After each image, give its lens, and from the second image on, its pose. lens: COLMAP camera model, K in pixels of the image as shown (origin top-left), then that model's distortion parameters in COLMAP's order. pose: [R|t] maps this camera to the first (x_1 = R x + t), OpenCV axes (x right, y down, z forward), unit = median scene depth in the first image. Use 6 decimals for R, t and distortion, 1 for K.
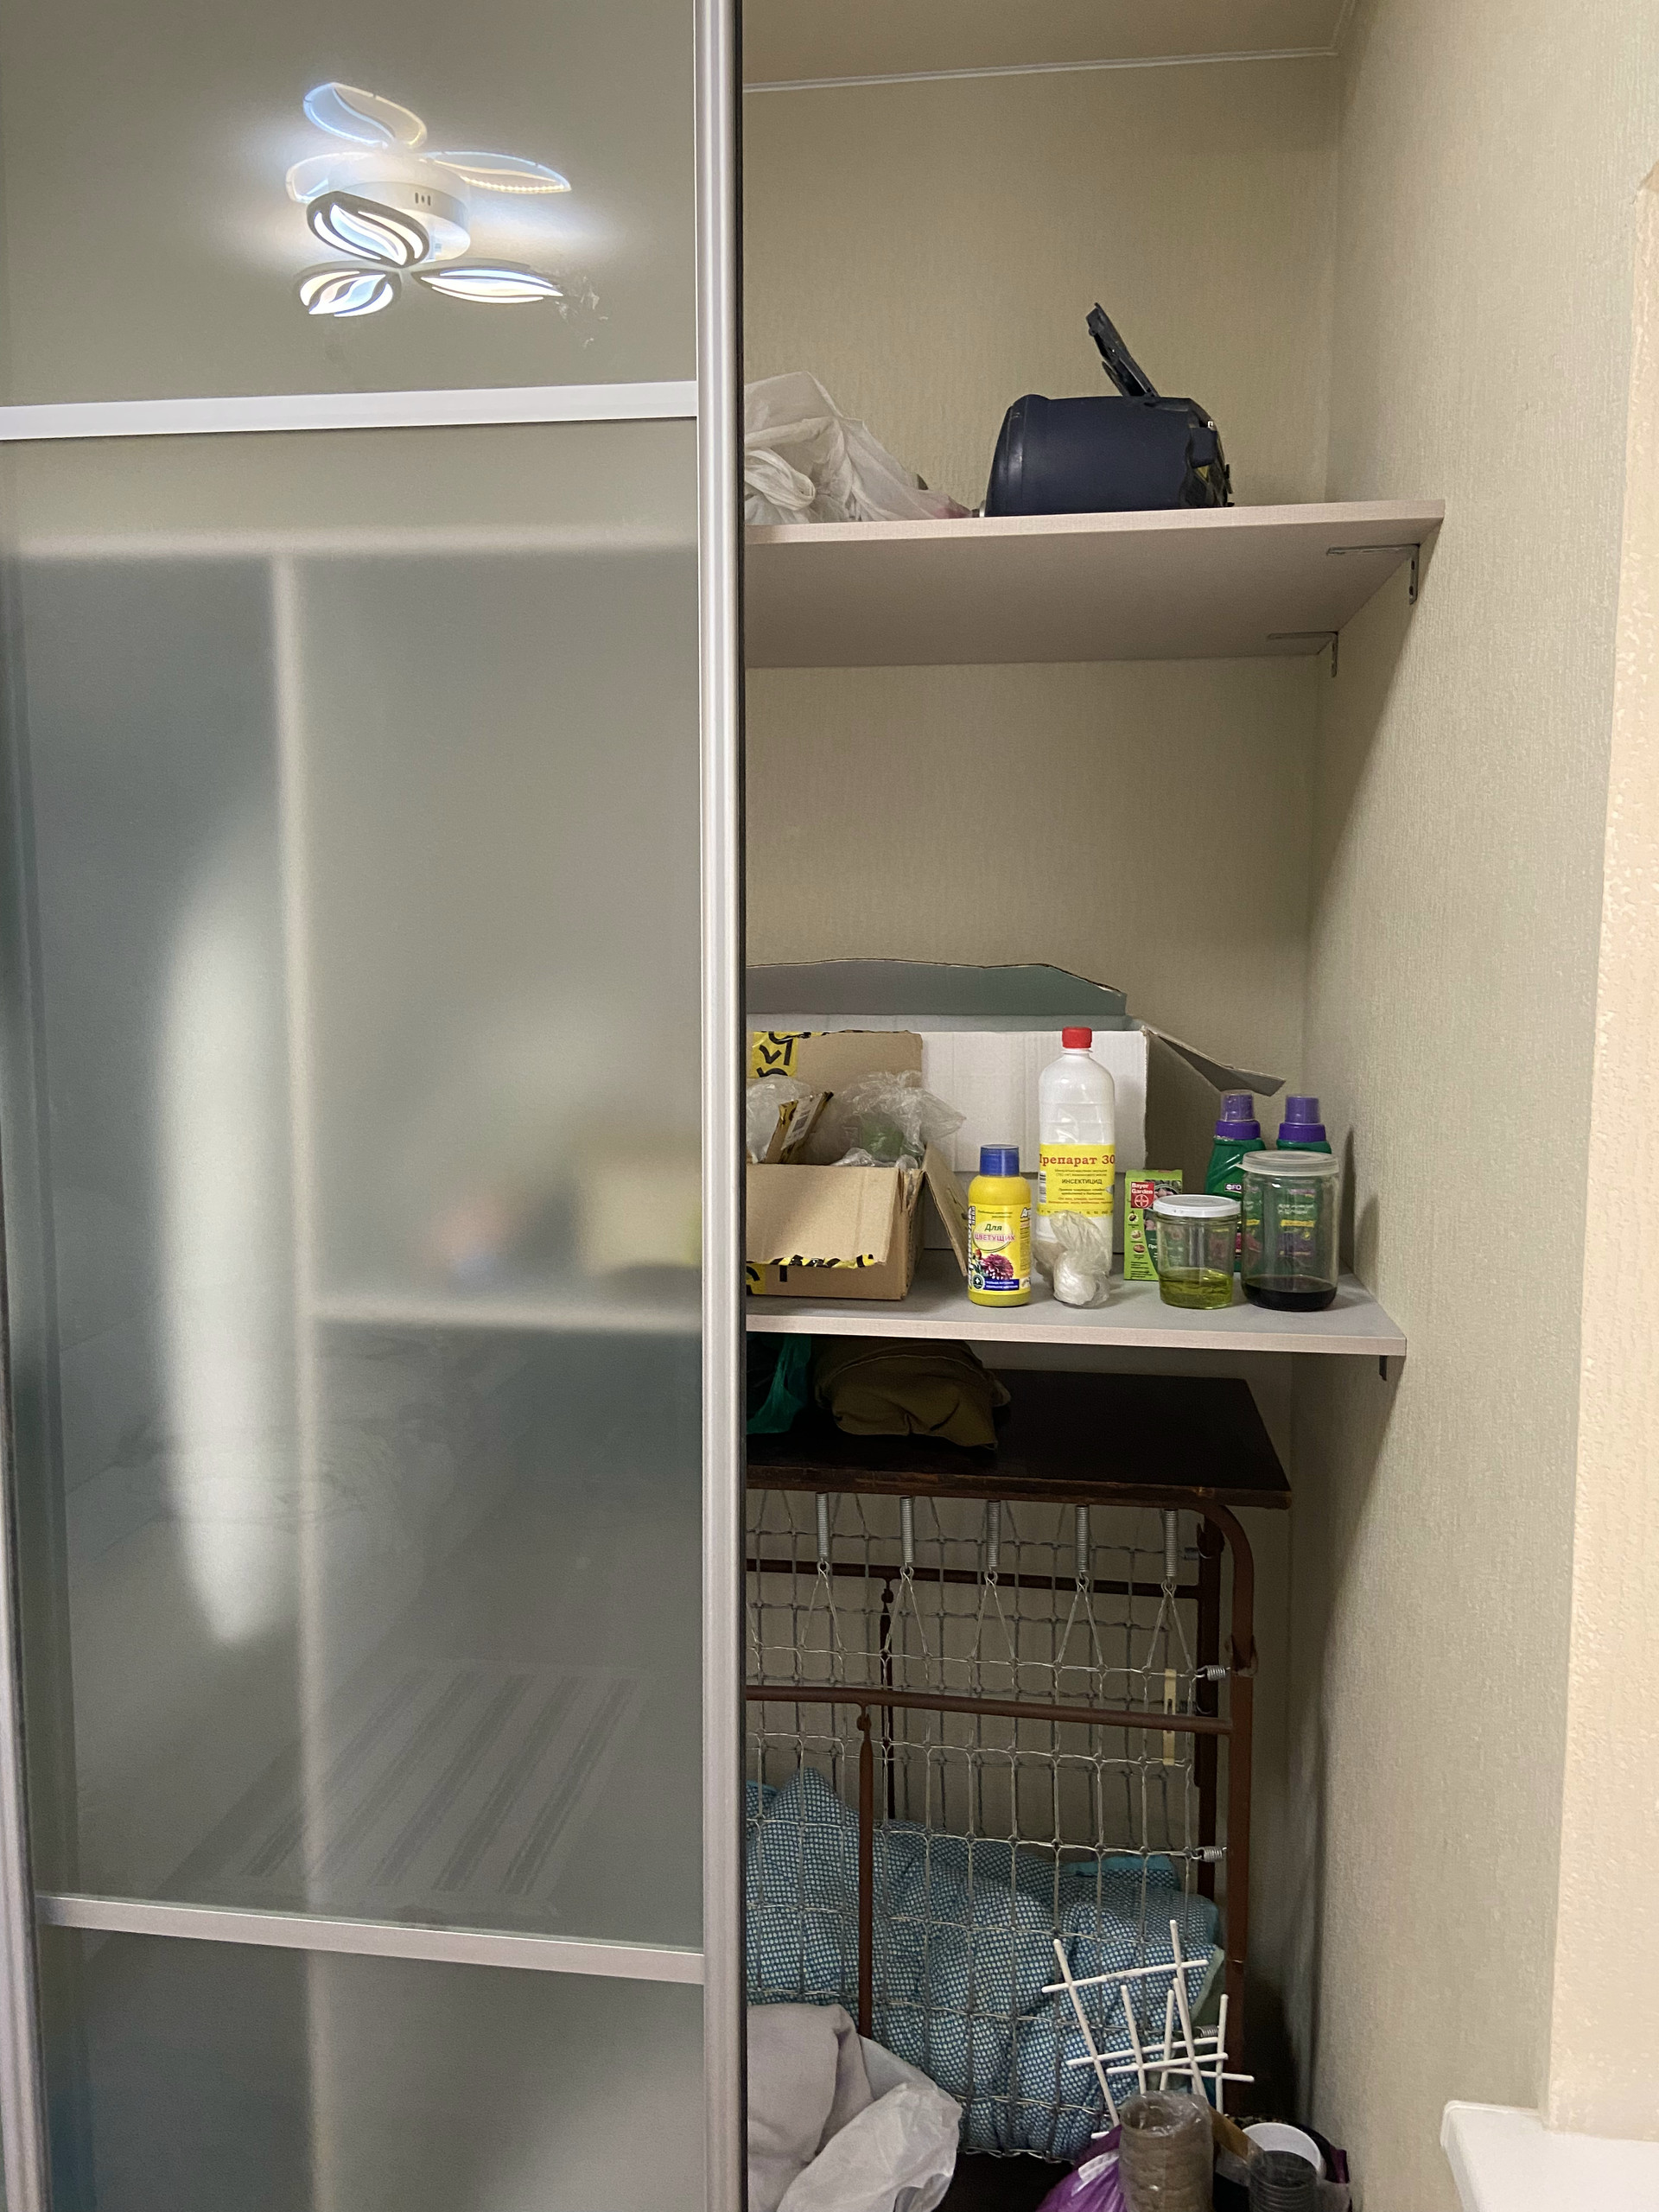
lens RADIAL K [[1727.1, 0, 829.5], [0, 1727.1, 1106.0], [0, 0, 1]] dist [0.025943, 0.001373]
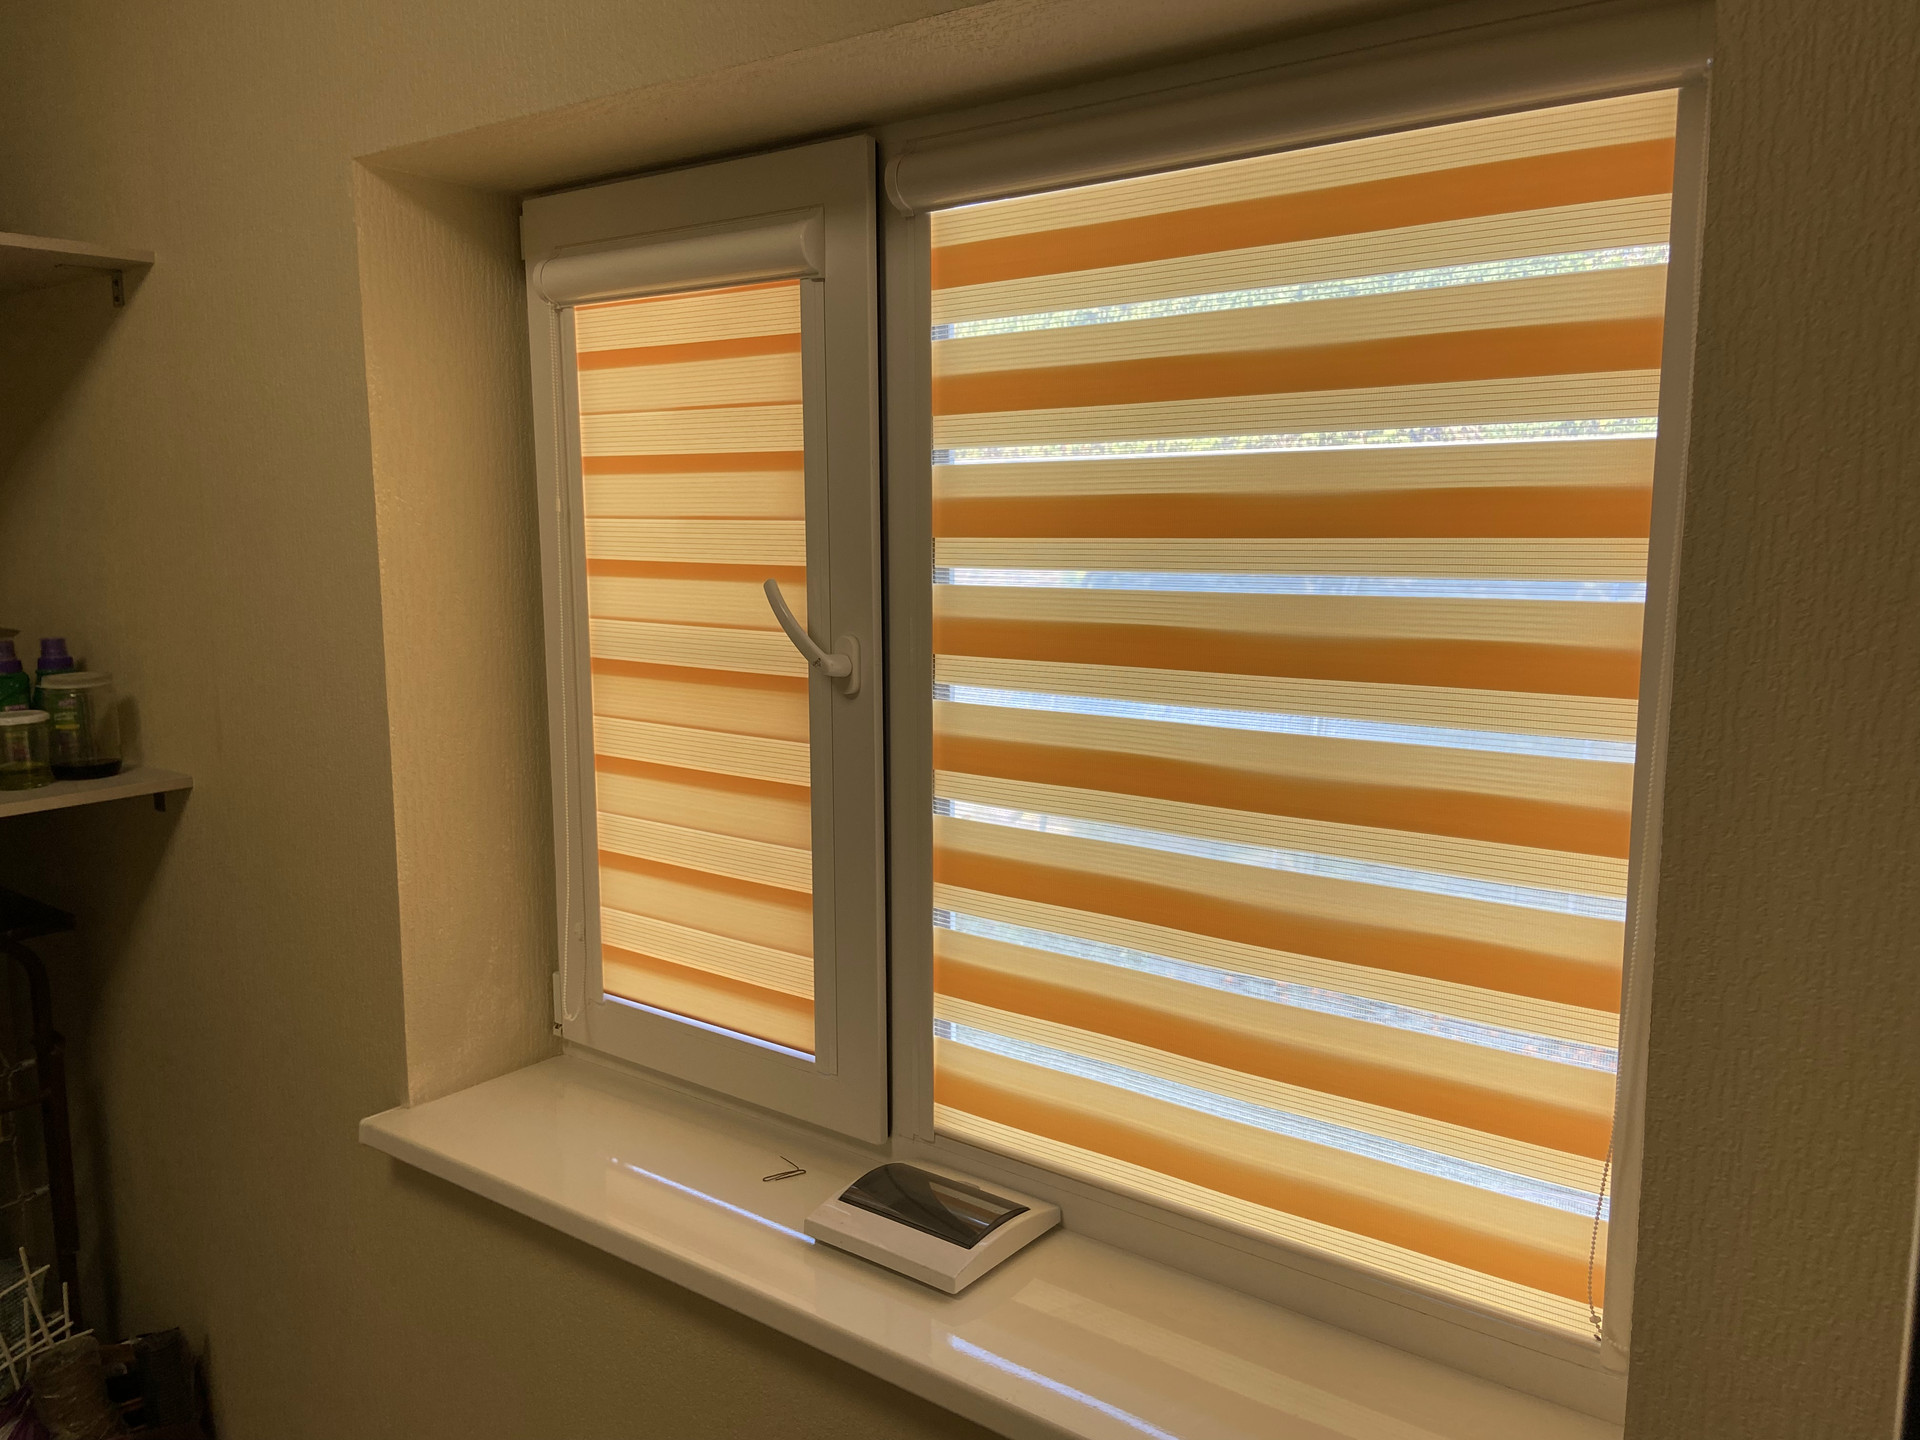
lens RADIAL K [[1444.4, 0, 960.0], [0, 1444.4, 701.8], [0, 0, 1]] dist [0.125313, -0.159075]
pose [[0.486314, -0.118550, 0.865705, -0.459968], [0.102668, 0.991643, 0.078122, 0.030513], [-0.867732, 0.050888, 0.494421, -0.278249]]
